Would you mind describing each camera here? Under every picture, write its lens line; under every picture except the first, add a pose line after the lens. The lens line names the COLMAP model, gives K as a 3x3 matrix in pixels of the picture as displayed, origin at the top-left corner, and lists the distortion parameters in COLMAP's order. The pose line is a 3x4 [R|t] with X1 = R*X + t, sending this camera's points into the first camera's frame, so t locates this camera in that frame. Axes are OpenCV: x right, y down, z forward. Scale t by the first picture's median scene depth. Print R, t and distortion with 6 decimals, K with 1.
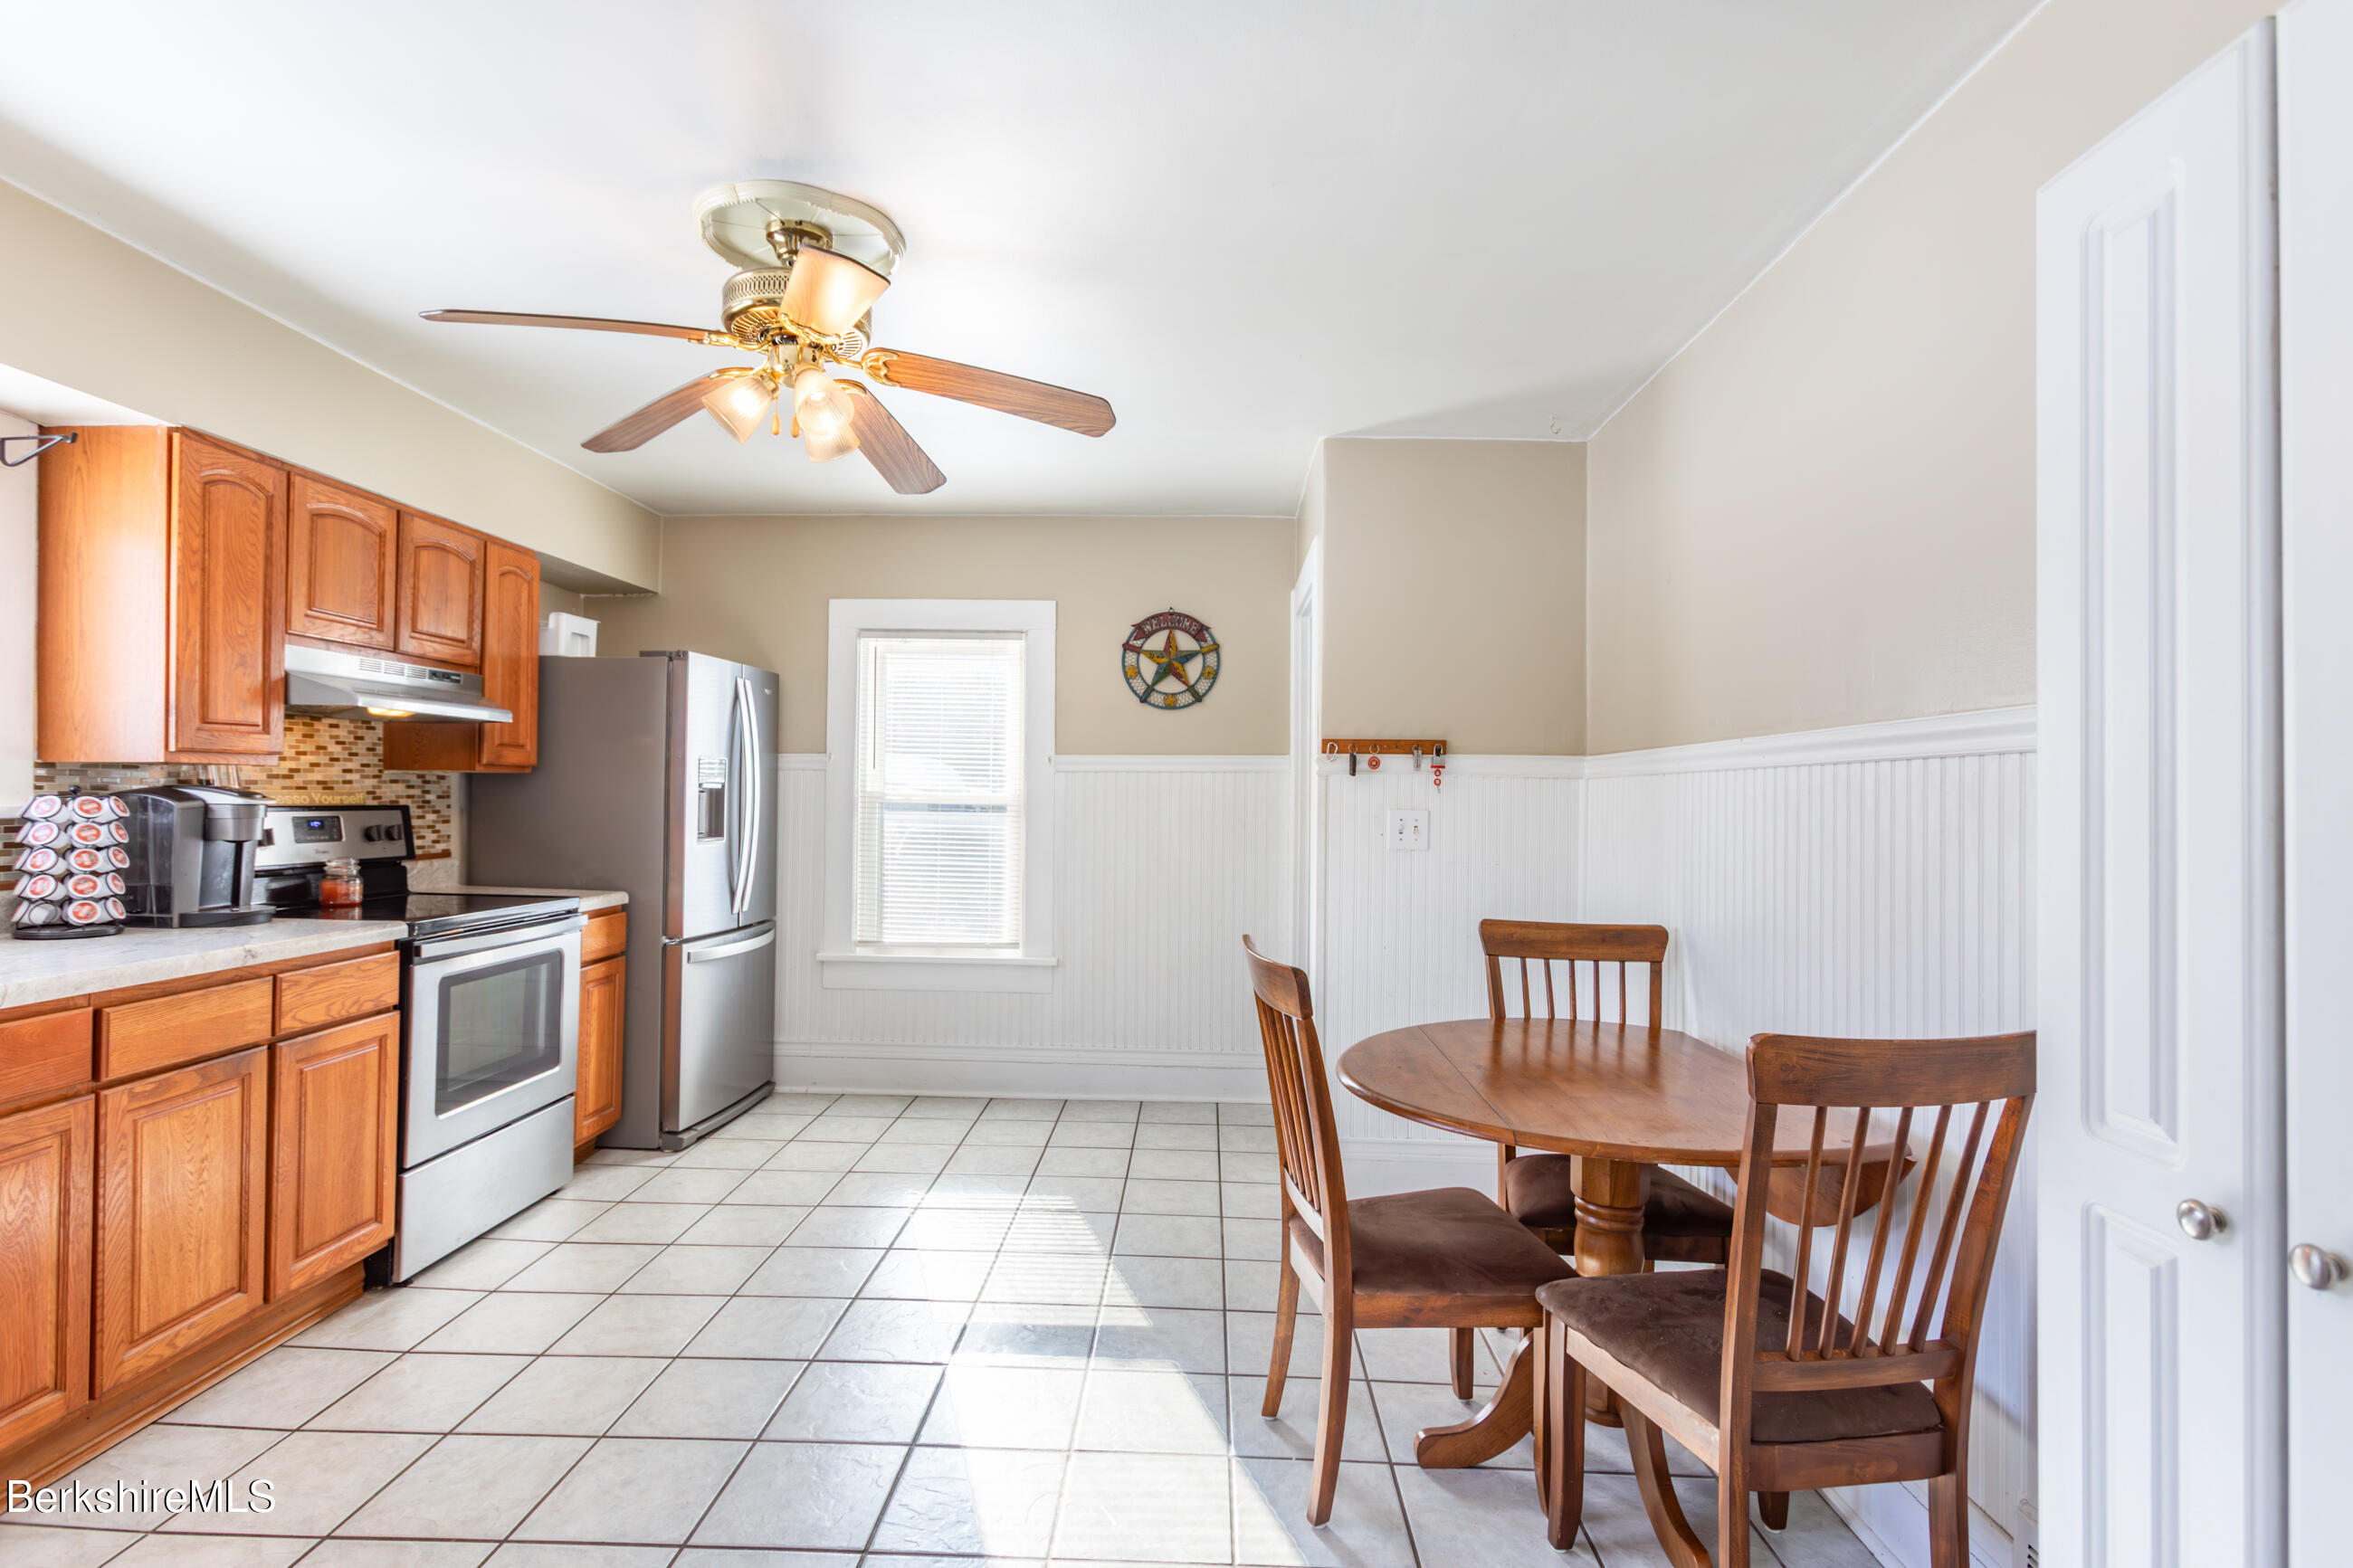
lens RADIAL K [[1136.6, 0, 1176.5], [0, 1136.6, 784.0], [0, 0, 1]] dist [-0.000163, 0.001842]
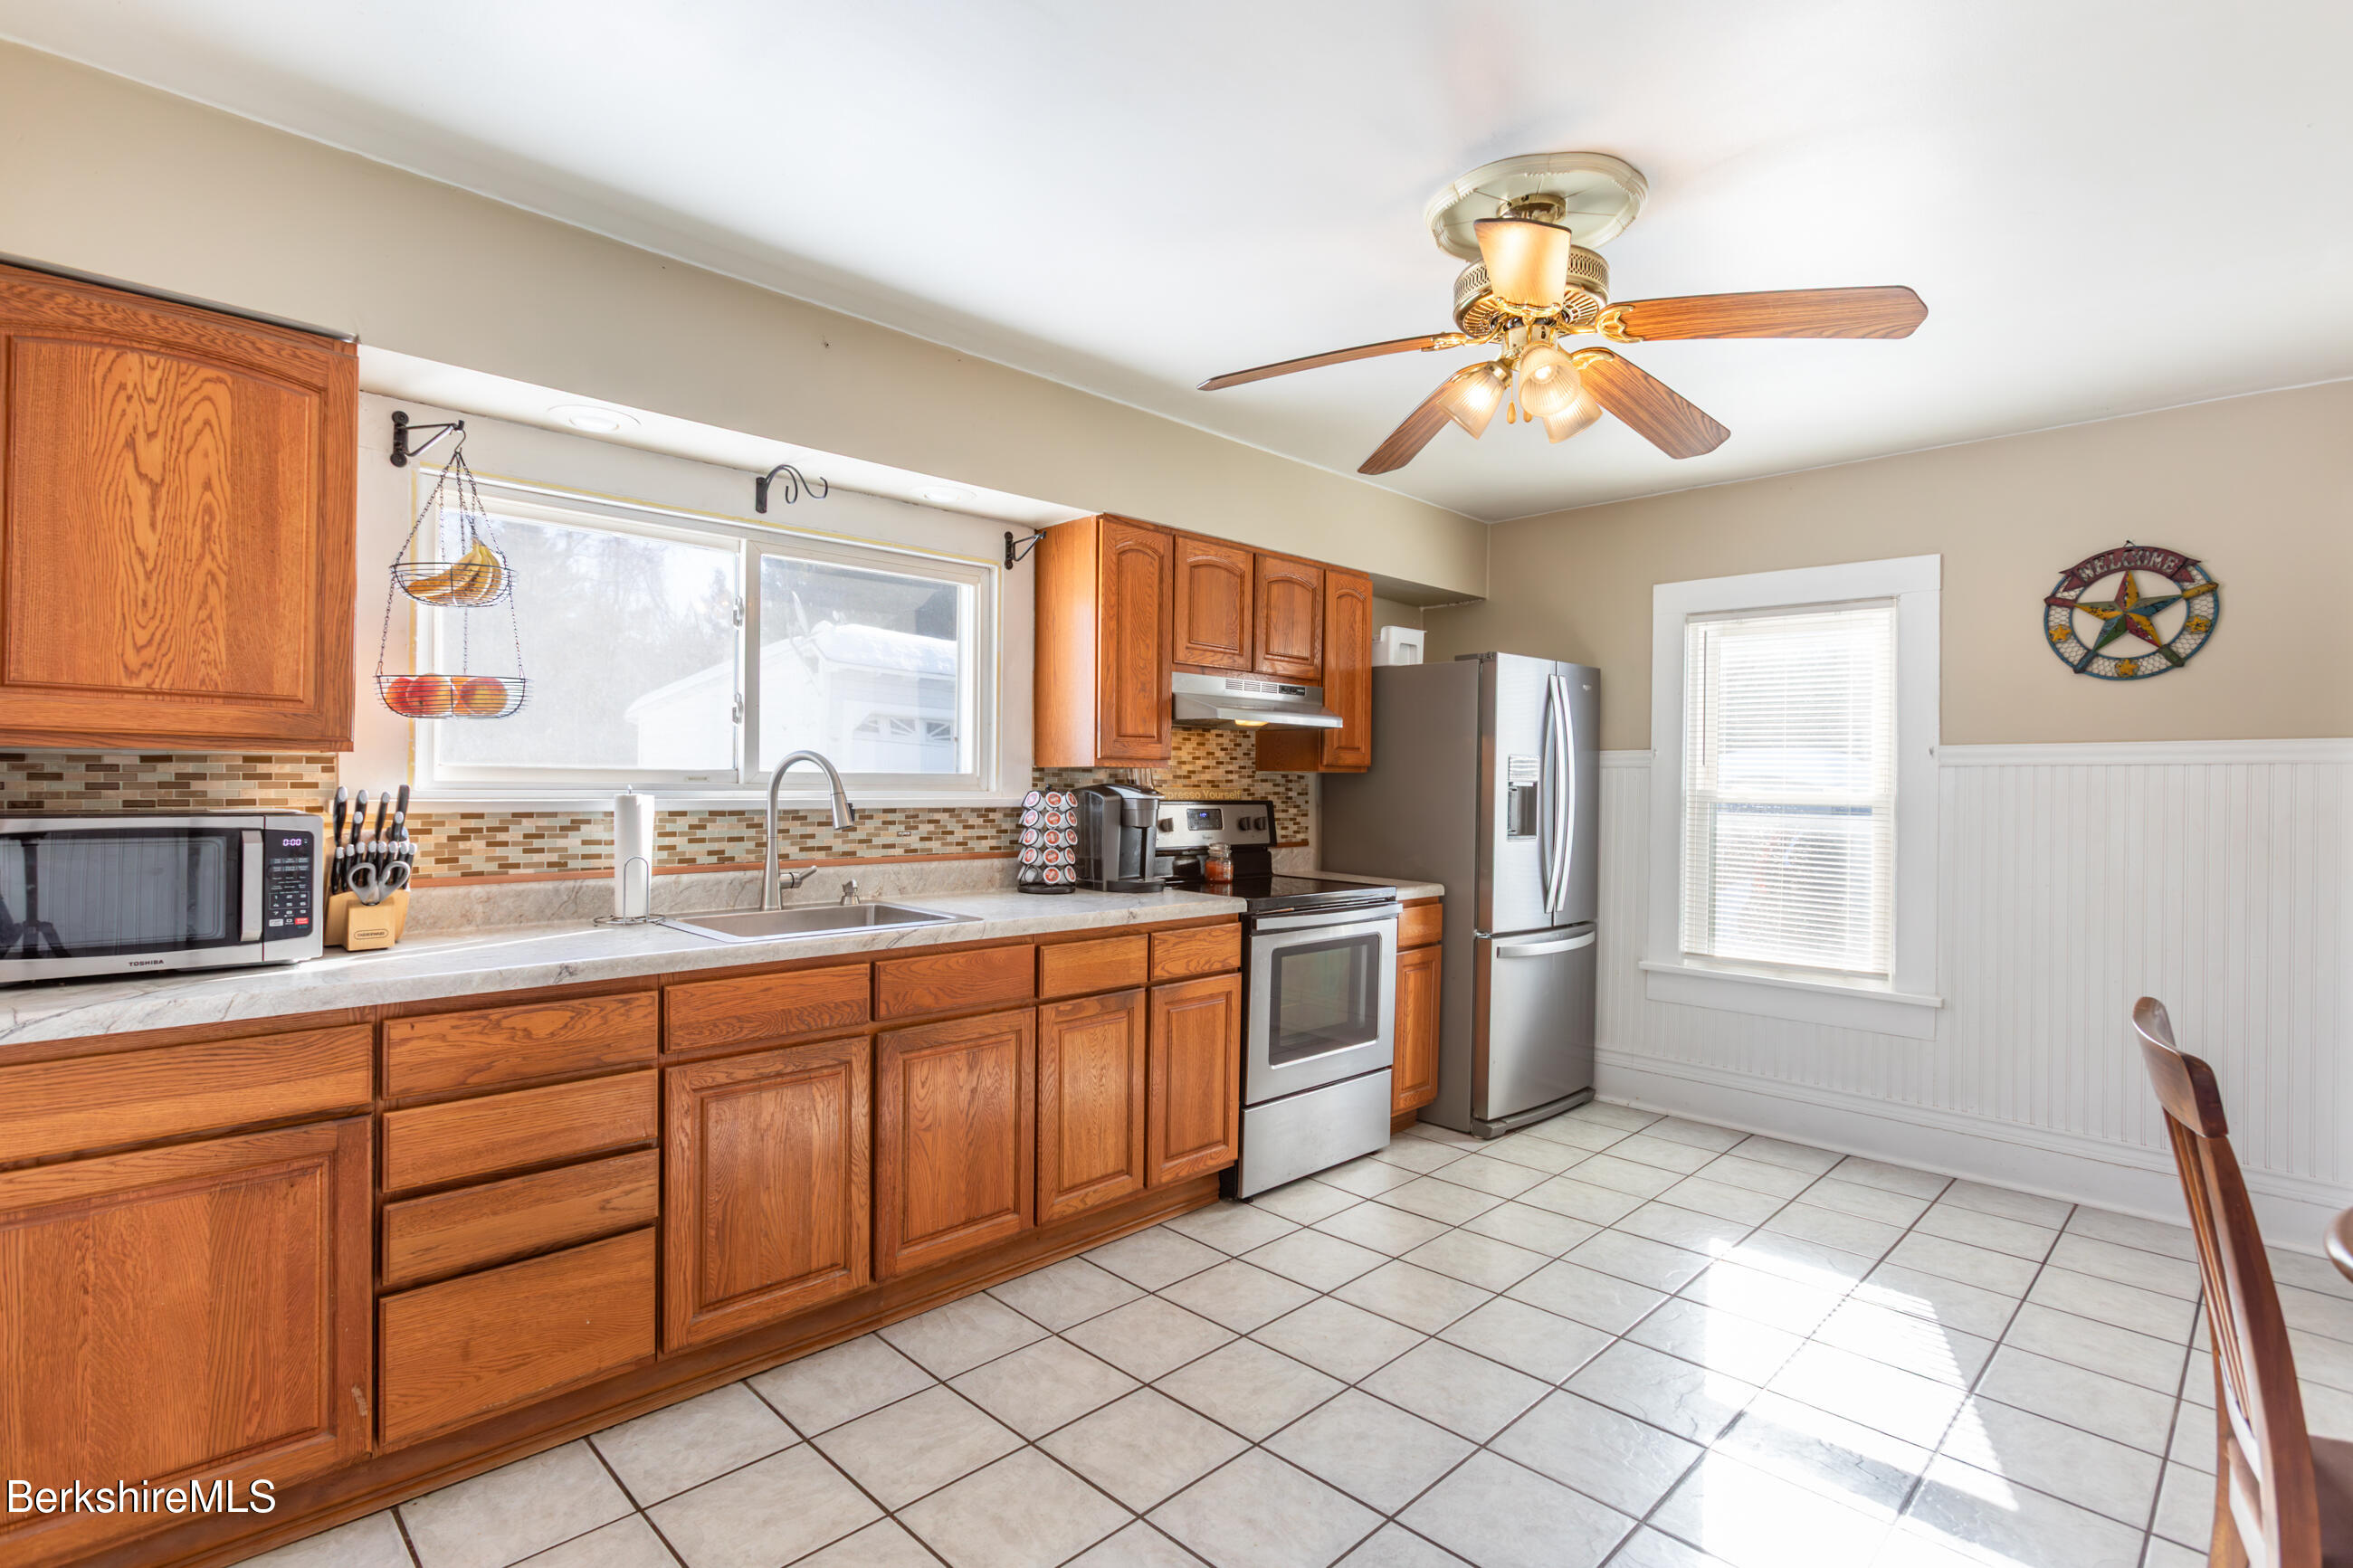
lens RADIAL K [[1144.2, 0, 1165.4], [0, 1144.2, 785.2], [0, 0, 1]] dist [-0.034273, 0.027919]
pose [[0.723002, 0.000895, -0.690846, 0.076880], [0.001007, 0.999997, 0.002350, -0.000360], [0.690845, -0.002394, 0.722998, 0.066935]]
